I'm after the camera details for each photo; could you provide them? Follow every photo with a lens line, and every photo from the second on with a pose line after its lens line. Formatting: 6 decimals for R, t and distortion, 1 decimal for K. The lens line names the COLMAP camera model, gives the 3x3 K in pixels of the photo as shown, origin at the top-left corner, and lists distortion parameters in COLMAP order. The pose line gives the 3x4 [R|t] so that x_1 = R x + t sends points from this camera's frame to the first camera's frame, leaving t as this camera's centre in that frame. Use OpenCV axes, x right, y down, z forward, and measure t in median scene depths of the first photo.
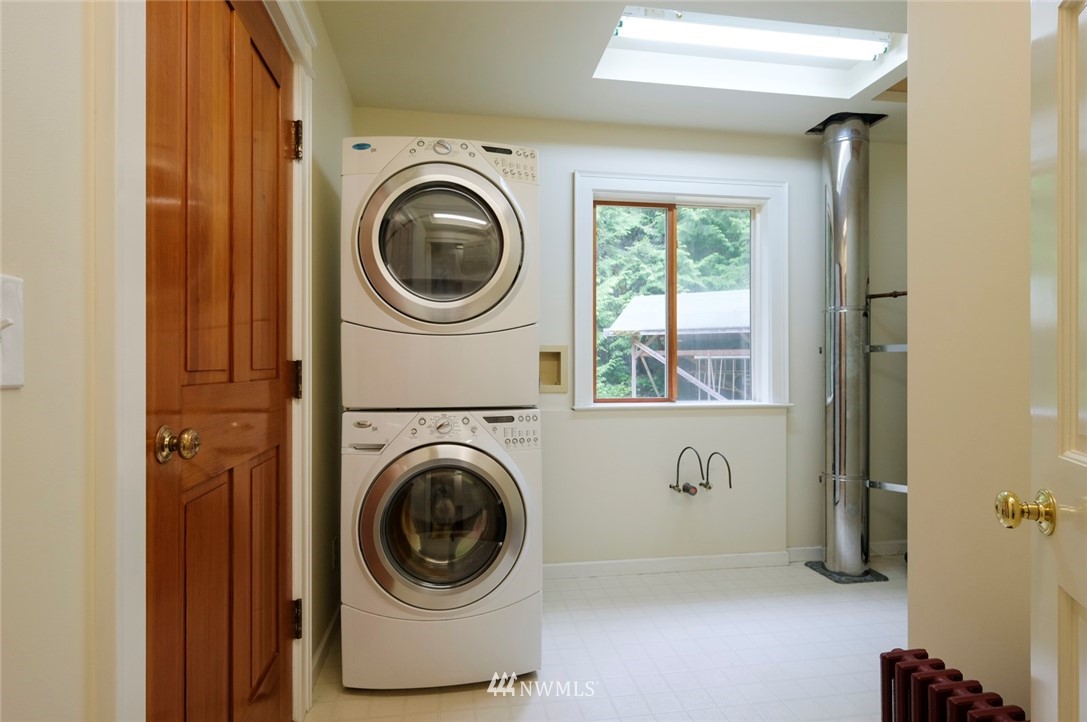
lens RADIAL K [[574.6, 0, 546.0], [0, 574.6, 369.1], [0, 0, 1]] dist [-0.003827, -0.000553]
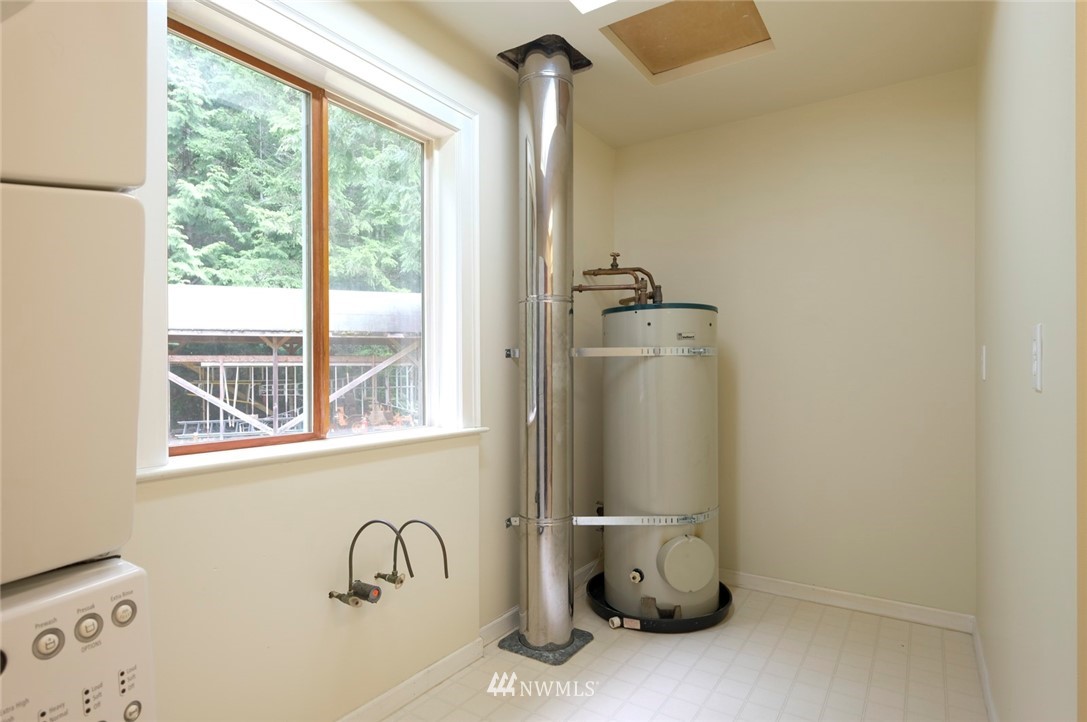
lens RADIAL K [[574.6, 0, 546.0], [0, 574.6, 369.1], [0, 0, 1]] dist [-0.003827, -0.000553]
pose [[0.674045, 0.001004, 0.738690, -0.010476], [0.009800, 0.999899, -0.010301, -0.000712], [-0.738625, 0.014182, 0.673967, 0.102725]]
